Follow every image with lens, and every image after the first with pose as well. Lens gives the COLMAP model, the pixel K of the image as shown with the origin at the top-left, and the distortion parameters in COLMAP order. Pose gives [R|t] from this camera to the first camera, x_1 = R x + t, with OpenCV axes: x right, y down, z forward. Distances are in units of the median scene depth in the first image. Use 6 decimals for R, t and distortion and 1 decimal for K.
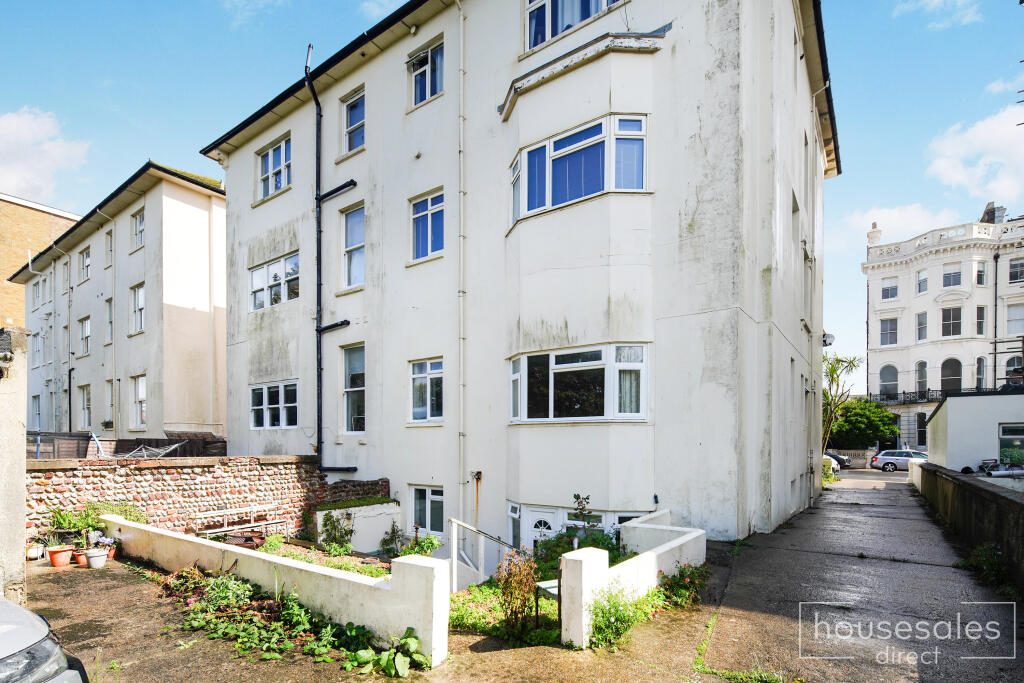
lens RADIAL K [[501.8, 0, 512.0], [0, 501.8, 341.5], [0, 0, 1]] dist [-0.000328, -0.000377]
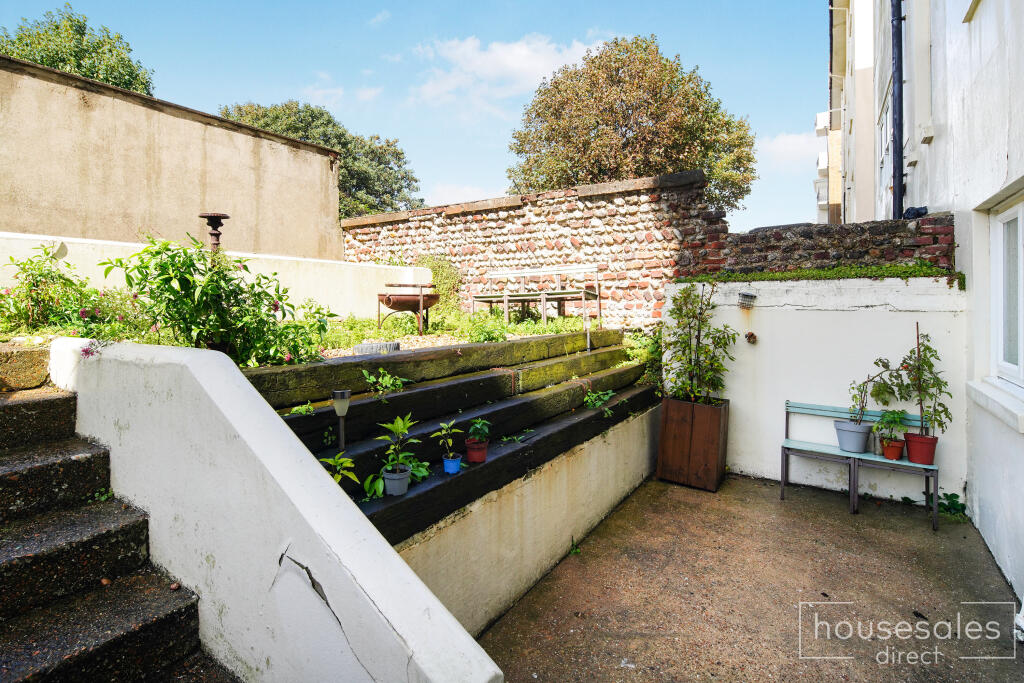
lens RADIAL K [[501.8, 0, 512.0], [0, 501.8, 341.5], [0, 0, 1]] dist [-0.000328, -0.000377]
pose [[0.058103, 0.080123, -0.995090, 0.072723], [0.194398, 0.976785, 0.090000, 0.338779], [0.979200, -0.198673, 0.041178, 0.873985]]
